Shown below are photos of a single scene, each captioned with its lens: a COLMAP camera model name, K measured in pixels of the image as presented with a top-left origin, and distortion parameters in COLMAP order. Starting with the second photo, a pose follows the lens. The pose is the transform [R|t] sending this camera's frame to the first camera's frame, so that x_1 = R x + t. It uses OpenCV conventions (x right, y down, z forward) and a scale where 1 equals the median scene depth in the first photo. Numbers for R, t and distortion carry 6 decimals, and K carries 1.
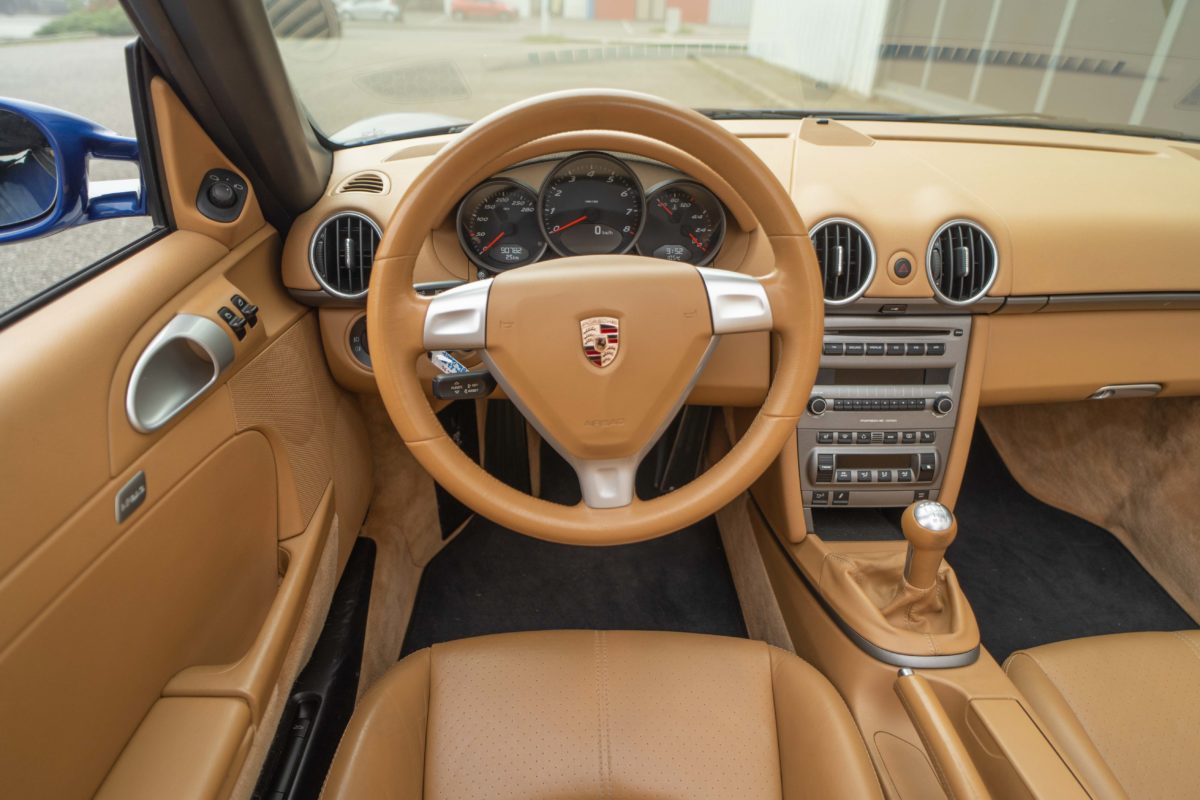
lens RADIAL K [[700.5, 0, 603.7], [0, 700.5, 403.8], [0, 0, 1]] dist [-0.005424, 0.001477]
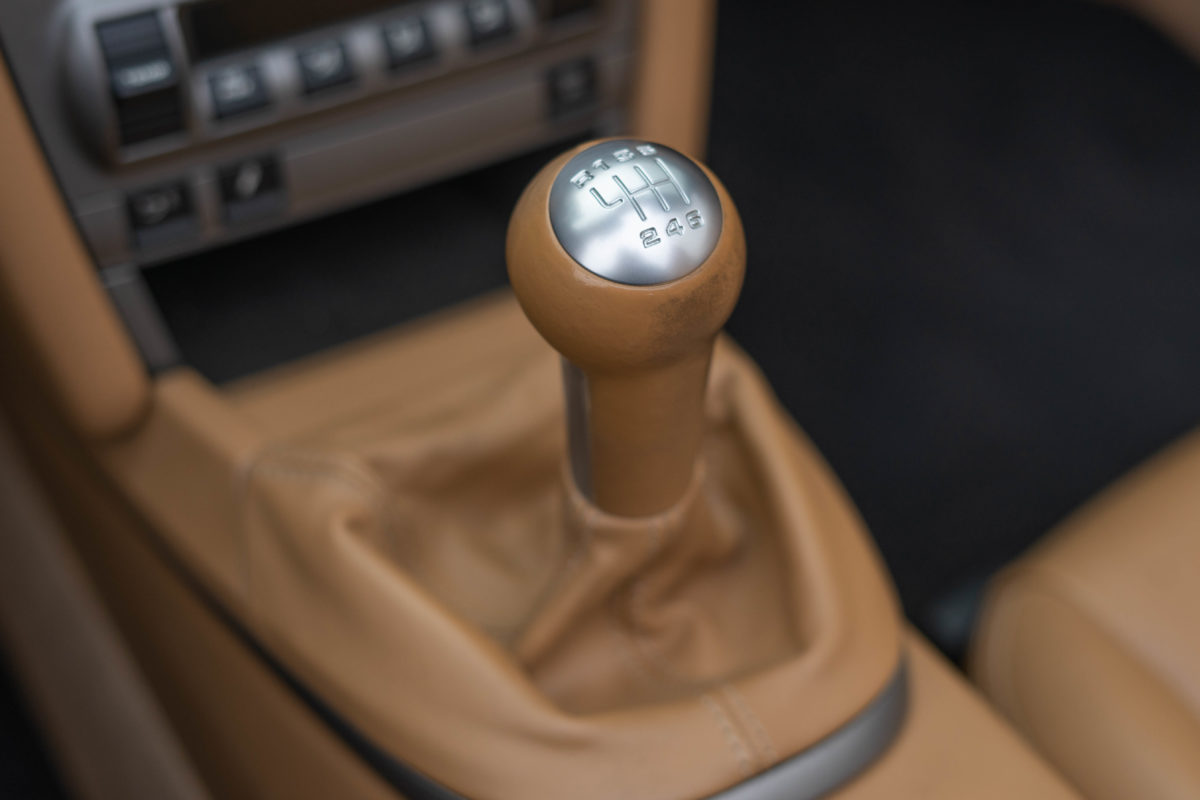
lens RADIAL K [[2153.4, 0, 600.0], [0, 2153.4, 400.0], [0, 0, 1]] dist [0.014858, -0.120837]
pose [[0.879173, -0.309052, 0.362686, 0.176606], [0.198603, 0.929543, 0.310657, 0.007250], [-0.433141, -0.201090, 0.878608, 0.357778]]
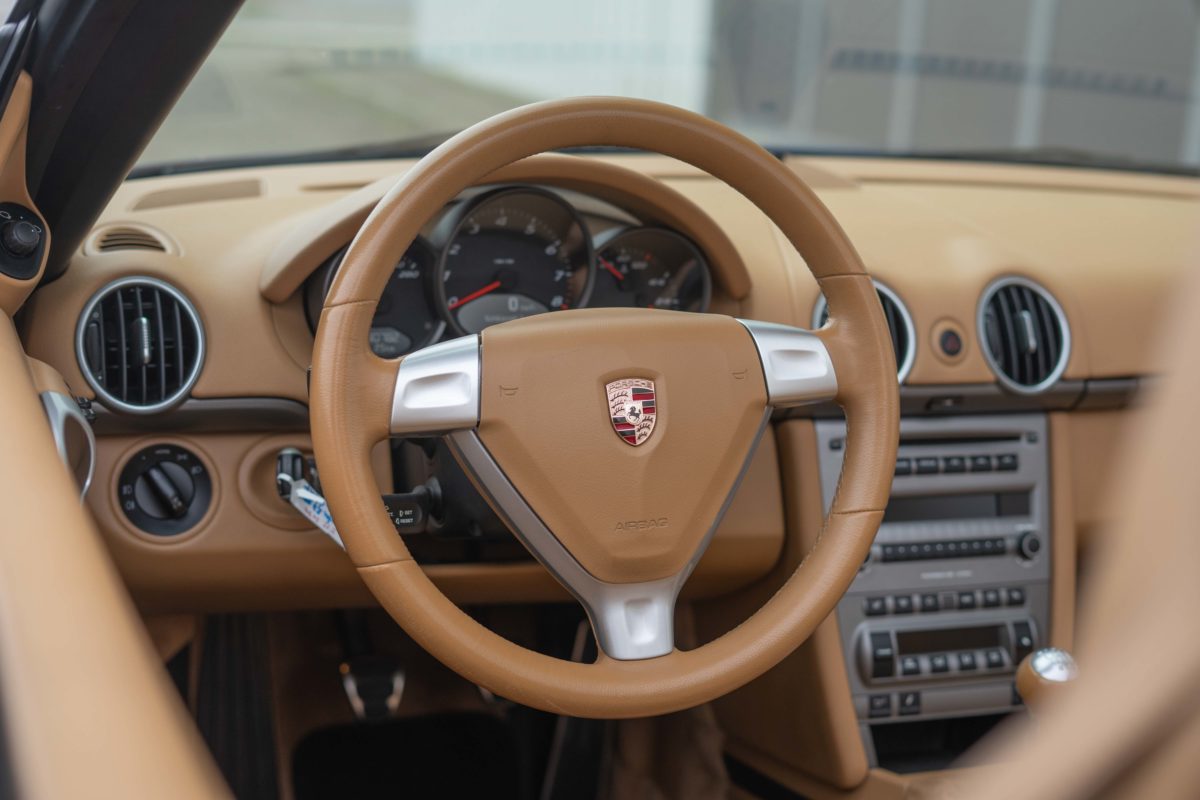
lens RADIAL K [[1805.0, 0, 637.6], [0, 1805.0, 403.8], [0, 0, 1]] dist [0.003727, -0.030184]
pose [[0.951799, -0.036437, 0.304550, -0.402940], [0.115972, 0.961960, -0.247353, 0.261470], [-0.283952, 0.270750, 0.919818, -0.531715]]
